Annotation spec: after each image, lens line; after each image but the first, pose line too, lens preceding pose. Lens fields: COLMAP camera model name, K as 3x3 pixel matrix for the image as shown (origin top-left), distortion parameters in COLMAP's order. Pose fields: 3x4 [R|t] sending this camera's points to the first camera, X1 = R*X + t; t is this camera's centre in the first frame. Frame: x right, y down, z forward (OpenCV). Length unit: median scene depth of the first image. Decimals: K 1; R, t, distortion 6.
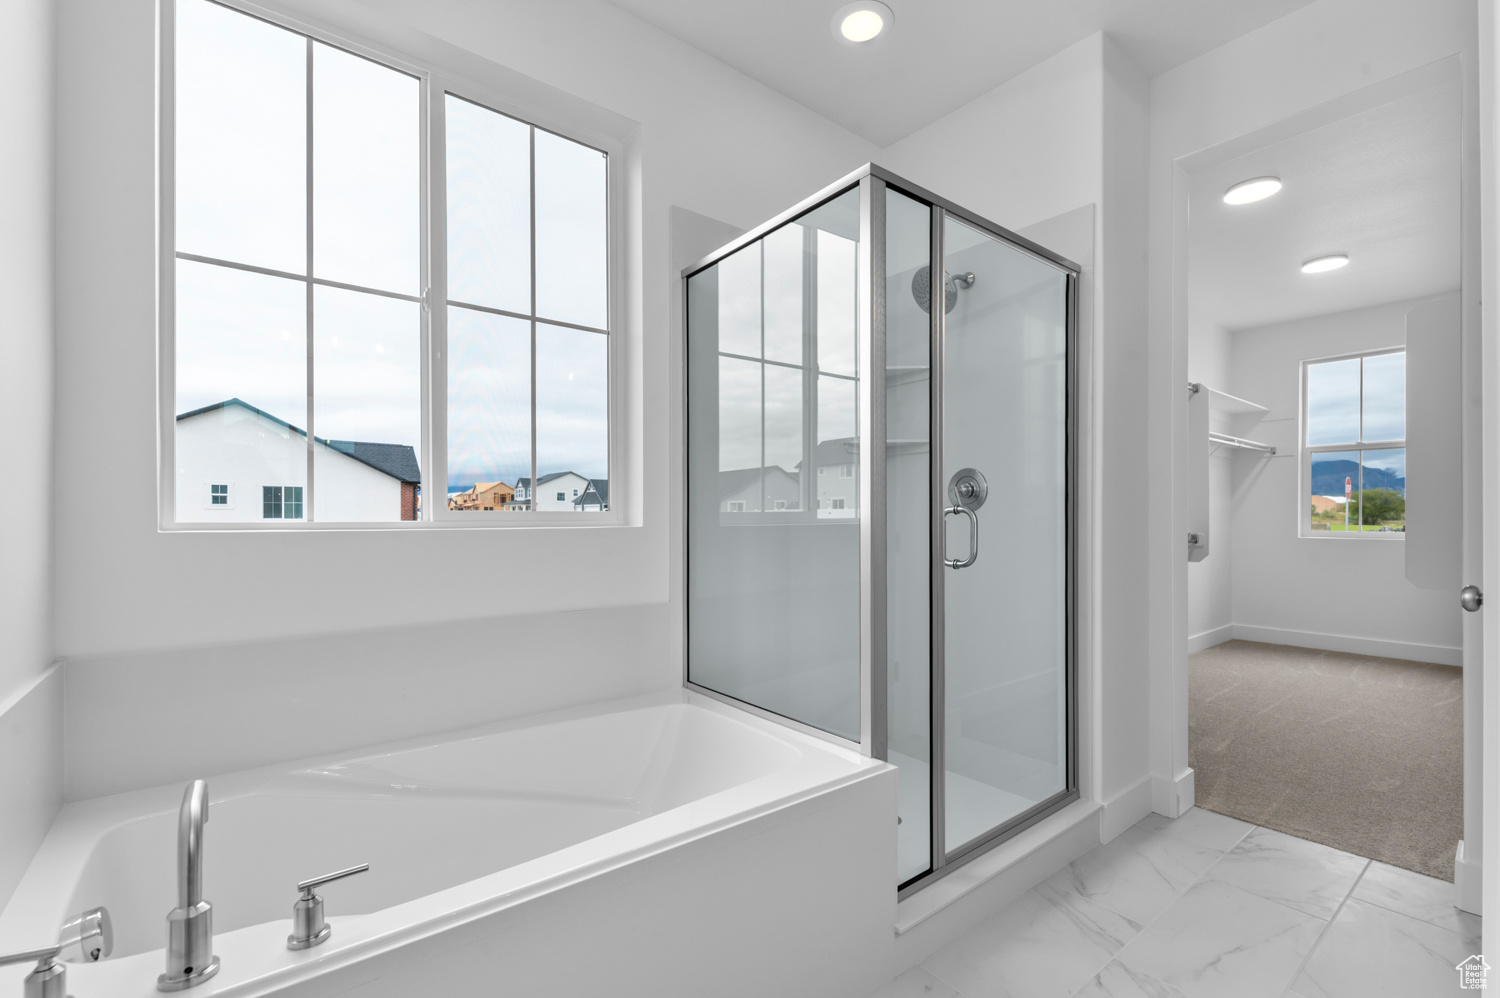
lens RADIAL K [[660.9, 0, 752.2], [0, 660.9, 512.0], [0, 0, 1]] dist [0.001994, -0.000350]
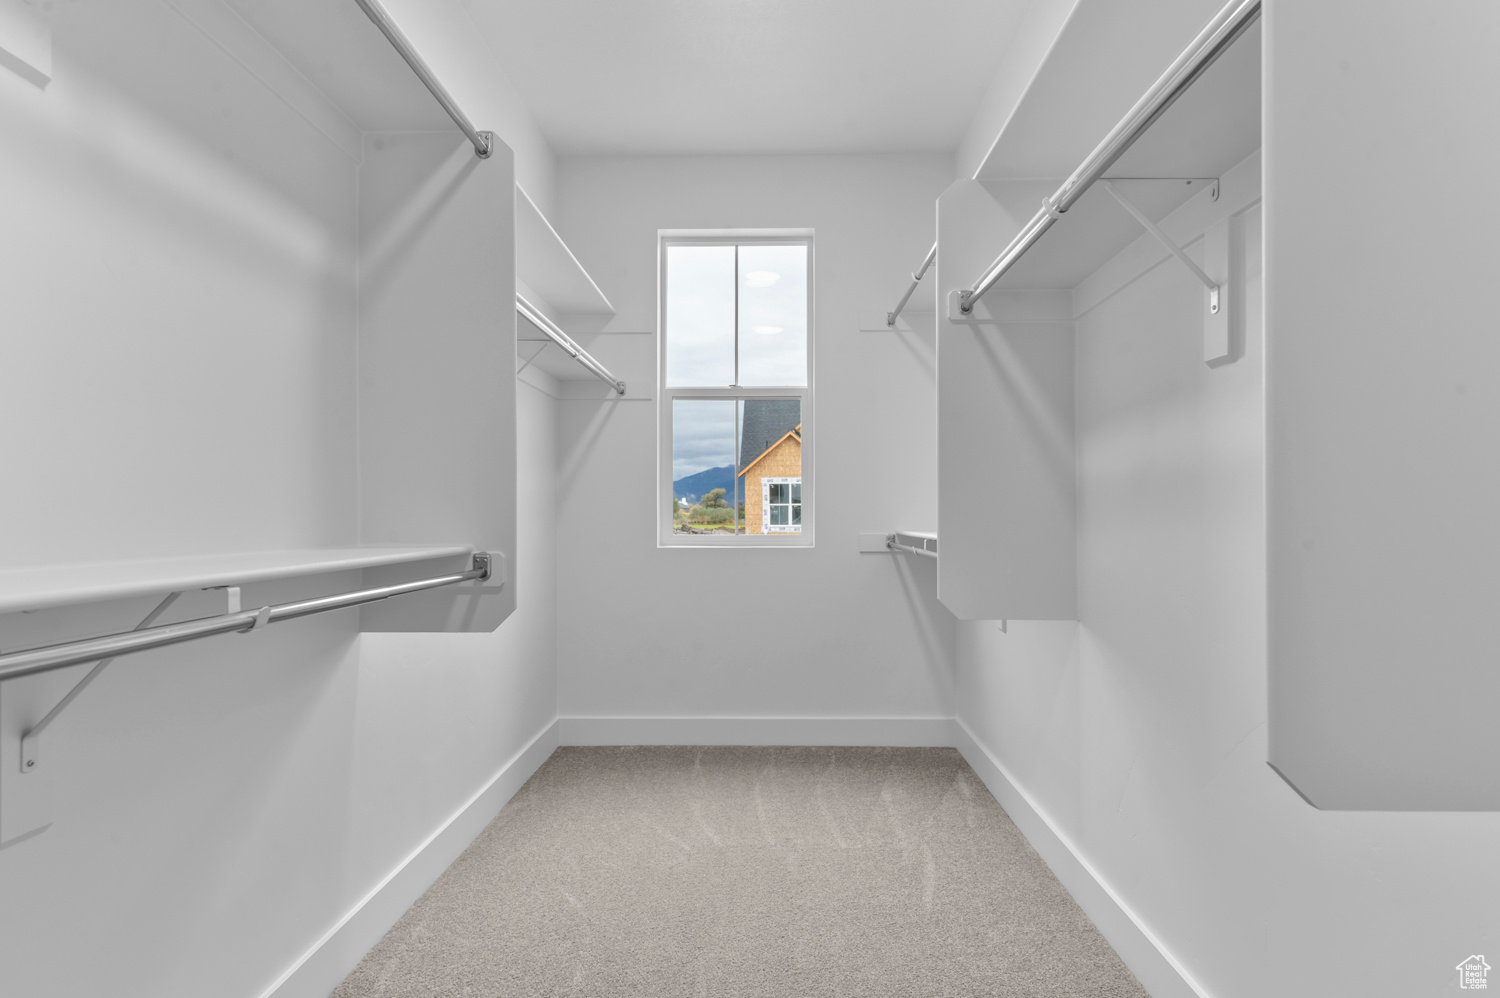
lens RADIAL K [[804.2, 0, 747.7], [0, 804.2, 502.2], [0, 0, 1]] dist [0.018774, -0.001666]
pose [[0.641384, 0.007726, 0.767181, 0.750385], [0.003146, 0.999914, -0.012701, 0.019219], [-0.767213, 0.010560, 0.641305, 1.071071]]
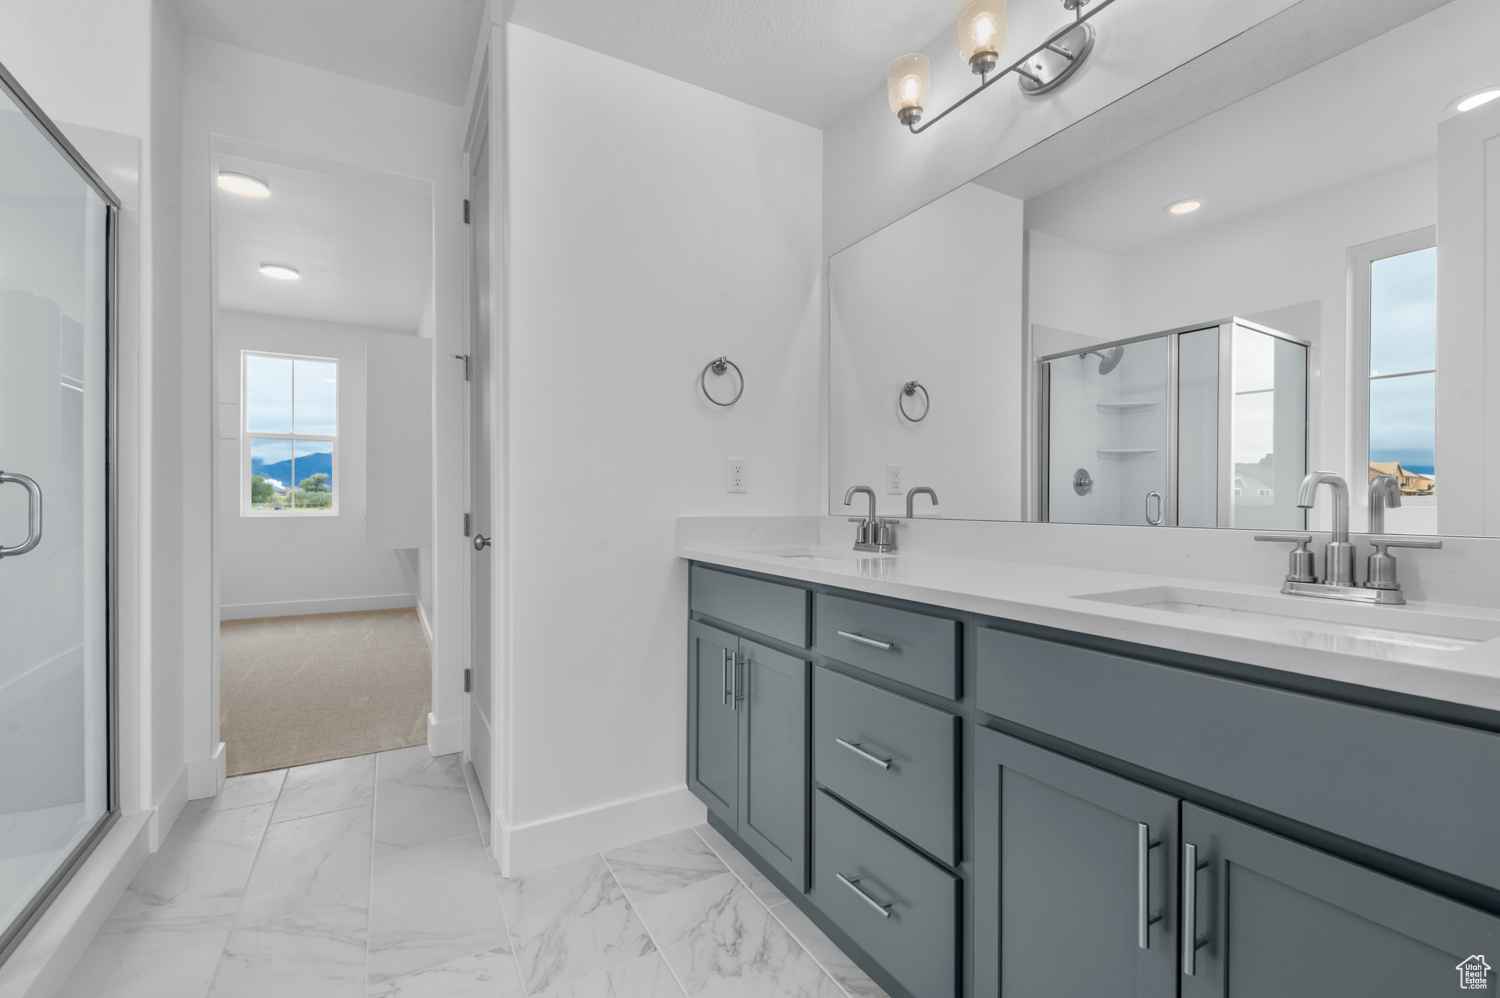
lens RADIAL K [[660.9, 0, 761.1], [0, 660.9, 504.3], [0, 0, 1]] dist [0.001994, -0.000350]
pose [[0.147011, -0.007104, 0.989109, -0.211532], [-0.006470, 0.999946, 0.008144, 0.009575], [-0.989114, -0.007597, 0.146957, 0.038977]]
